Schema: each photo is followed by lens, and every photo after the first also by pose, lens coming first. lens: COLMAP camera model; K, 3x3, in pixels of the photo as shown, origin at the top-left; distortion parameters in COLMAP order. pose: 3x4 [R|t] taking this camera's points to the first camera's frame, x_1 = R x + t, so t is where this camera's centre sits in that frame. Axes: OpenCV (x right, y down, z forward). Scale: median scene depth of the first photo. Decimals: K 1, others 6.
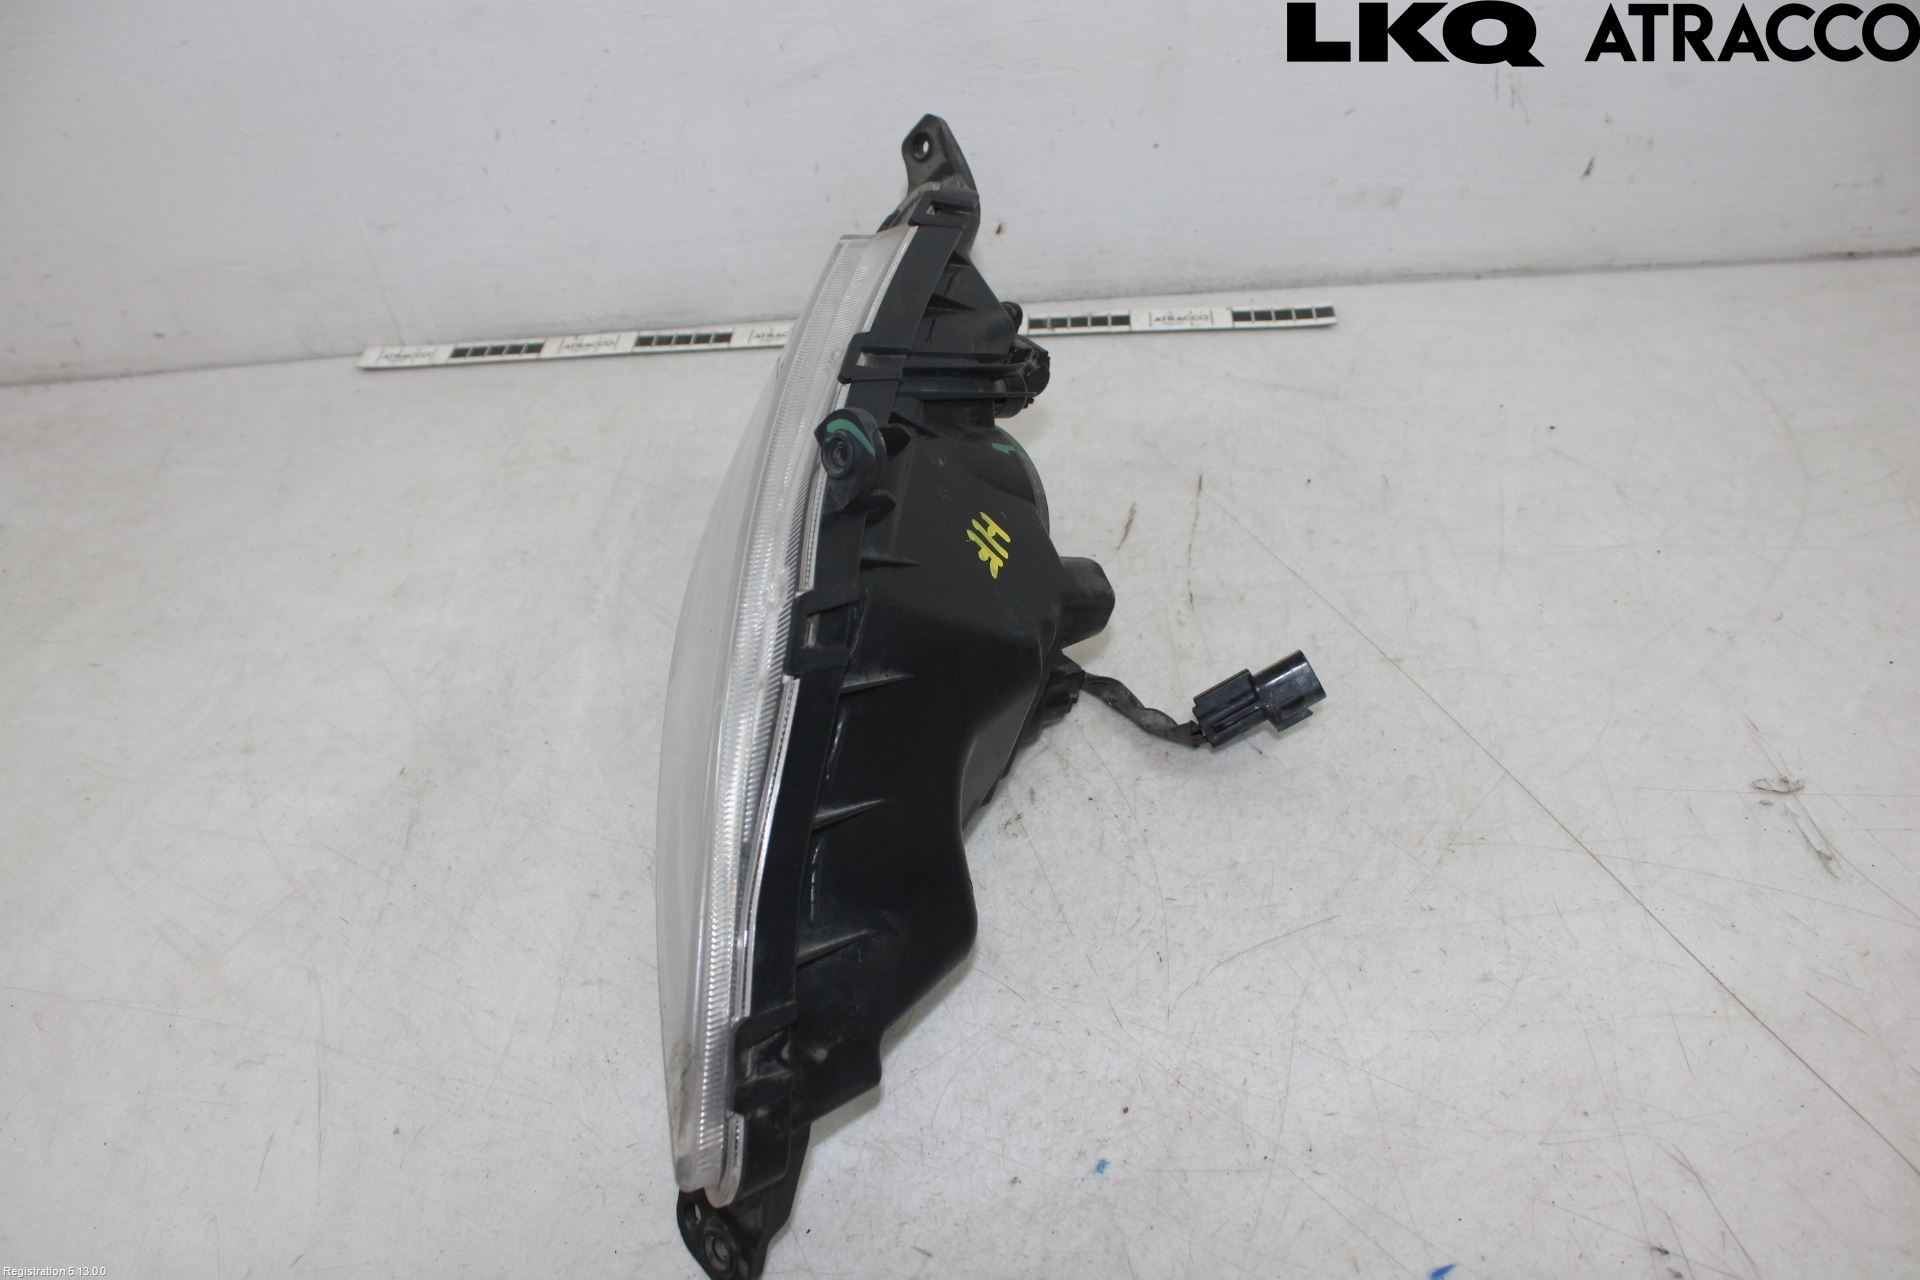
lens RADIAL K [[1567.8, 0, 946.5], [0, 1567.8, 650.4], [0, 0, 1]] dist [-0.166006, 0.136879]
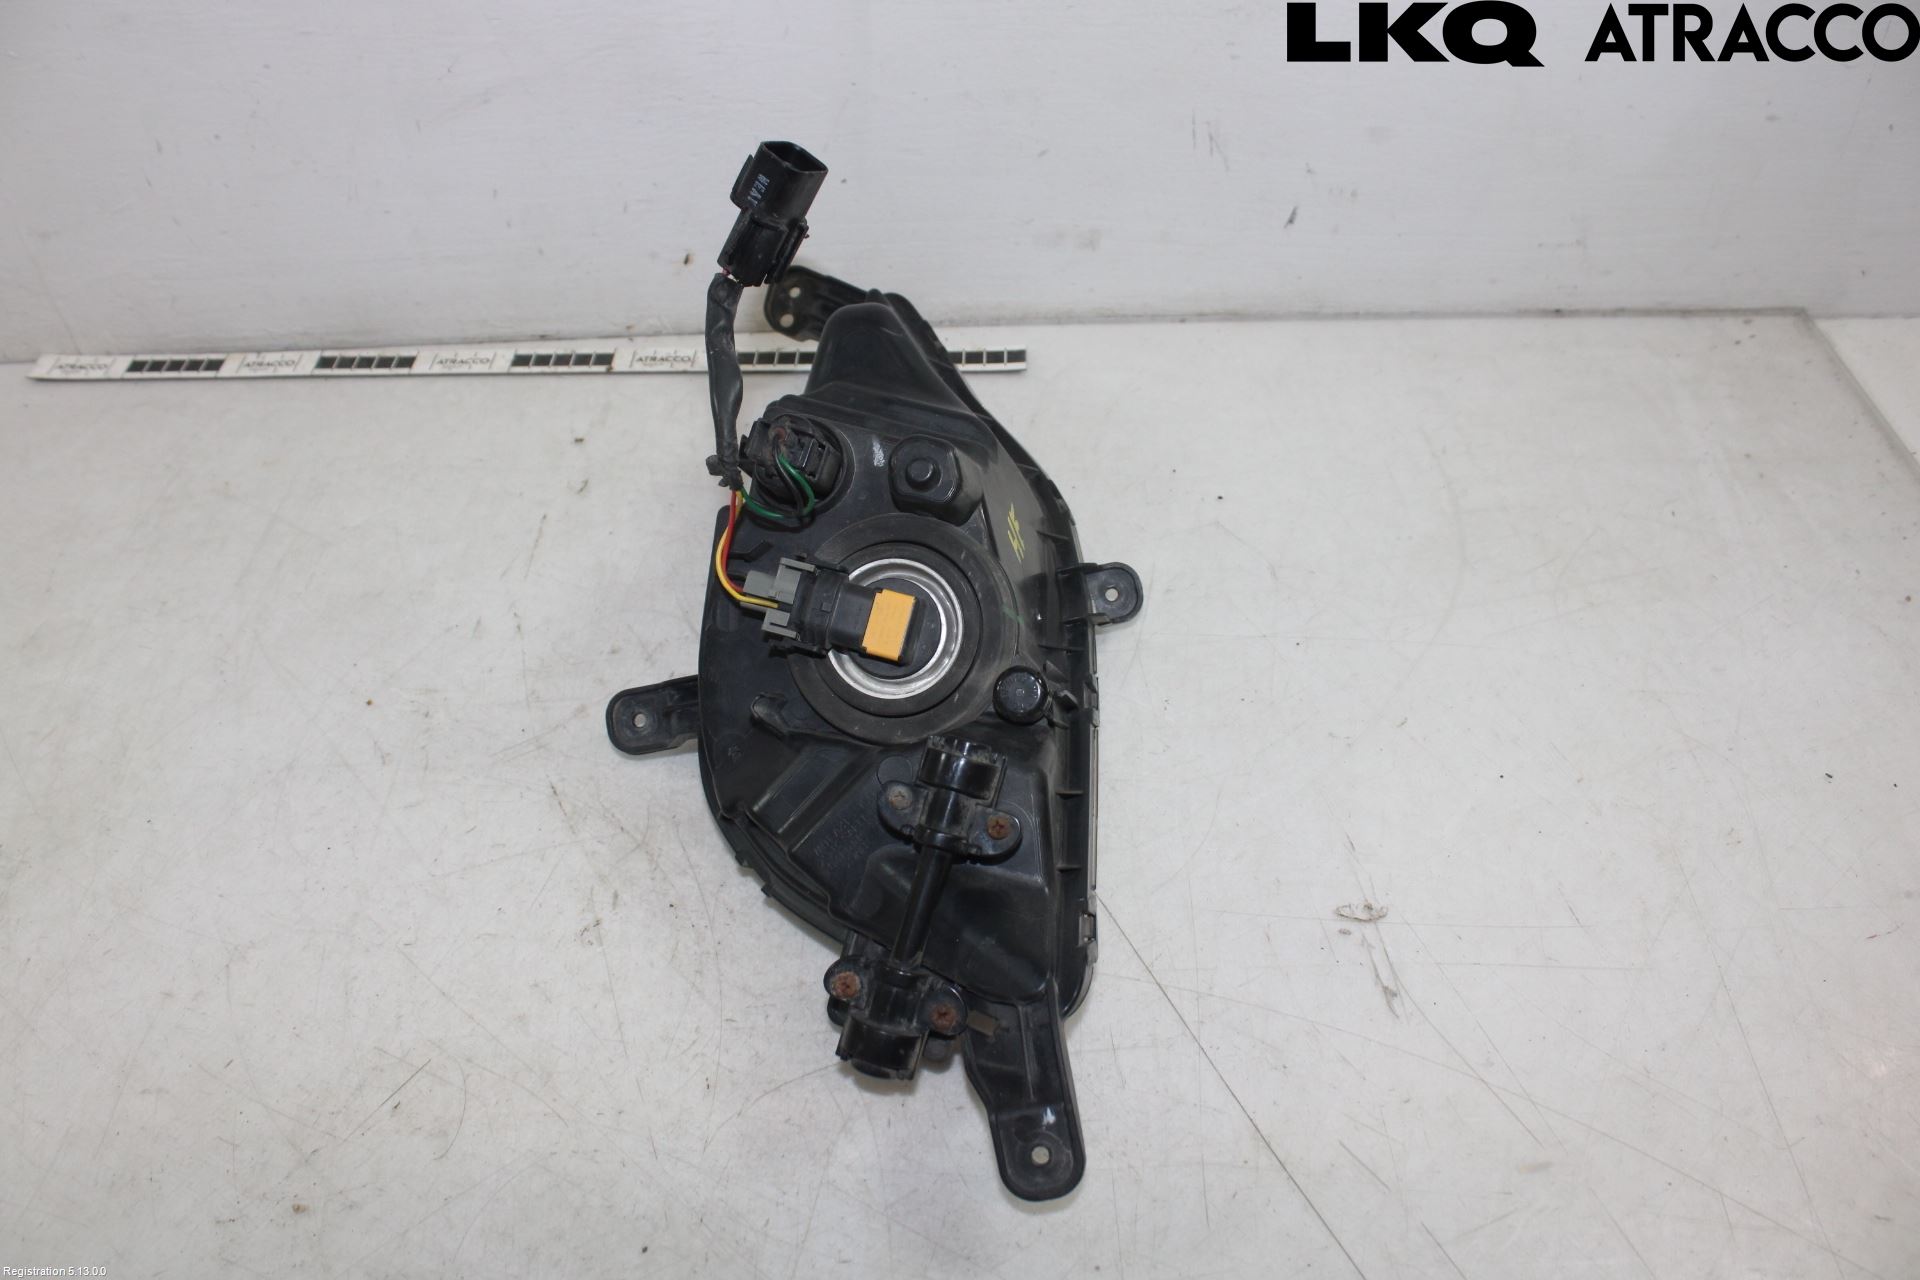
lens RADIAL K [[1586.3, 0, 946.7], [0, 1586.3, 636.2], [0, 0, 1]] dist [-0.163782, 0.144440]
pose [[0.997229, 0.021851, 0.071110, 0.188758], [-0.025388, 0.998465, 0.049230, -0.127540], [-0.069925, -0.050899, 0.996253, 0.001445]]
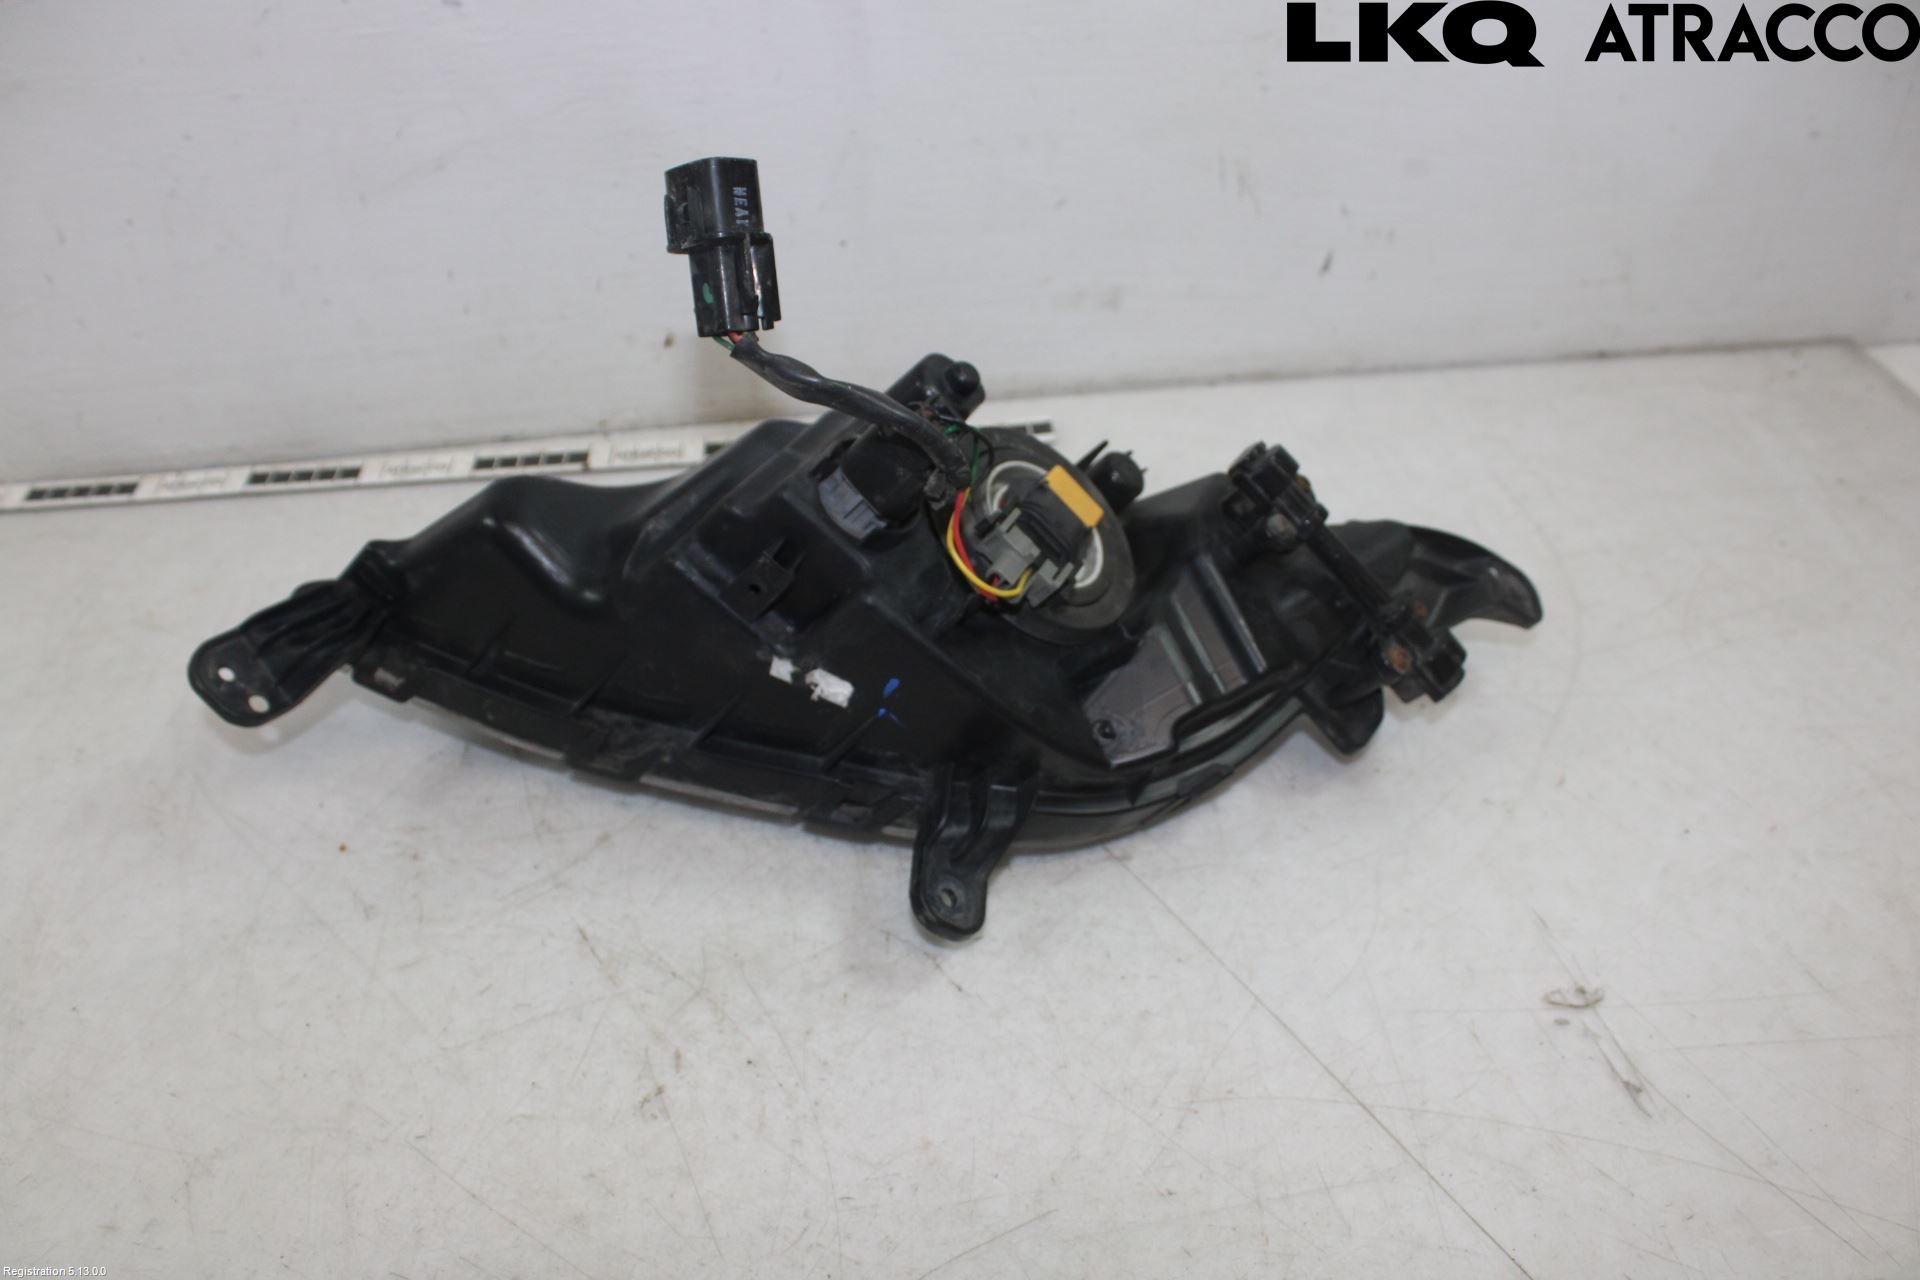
lens RADIAL K [[1567.8, 0, 946.5], [0, 1567.8, 650.4], [0, 0, 1]] dist [-0.166006, 0.136879]
pose [[0.989346, -0.033942, 0.141574, 0.085496], [0.041355, 0.997905, -0.049753, -0.071208], [-0.139589, 0.055078, 0.988677, 0.186309]]
